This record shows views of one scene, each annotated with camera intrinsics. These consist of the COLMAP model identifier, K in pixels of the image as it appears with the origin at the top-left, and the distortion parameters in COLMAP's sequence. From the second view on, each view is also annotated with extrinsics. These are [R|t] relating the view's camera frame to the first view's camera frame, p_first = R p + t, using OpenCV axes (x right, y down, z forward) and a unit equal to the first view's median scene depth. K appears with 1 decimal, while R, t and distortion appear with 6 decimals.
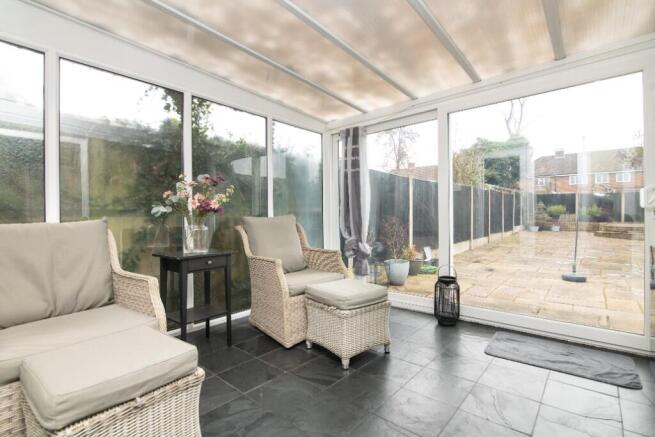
lens RADIAL K [[304.1, 0, 326.5], [0, 304.1, 217.6], [0, 0, 1]] dist [-0.005846, -0.000684]
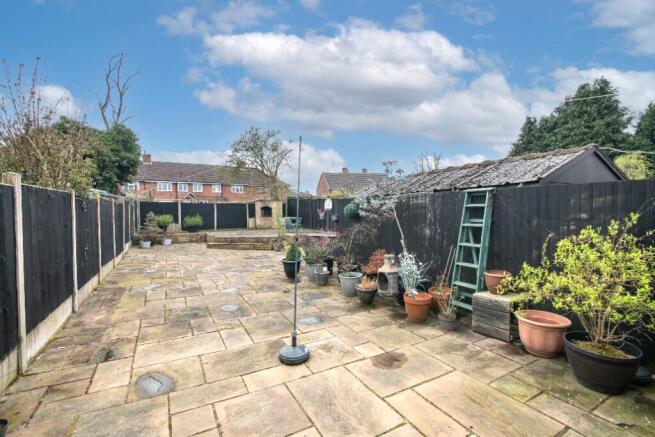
lens RADIAL K [[304.1, 0, 326.0], [0, 304.1, 216.3], [0, 0, 1]] dist [-0.005846, -0.000684]
pose [[0.356544, -0.010889, 0.934215, 0.083627], [0.021119, 0.999771, 0.003593, -0.032050], [-0.934040, 0.018449, 0.356692, 0.237572]]
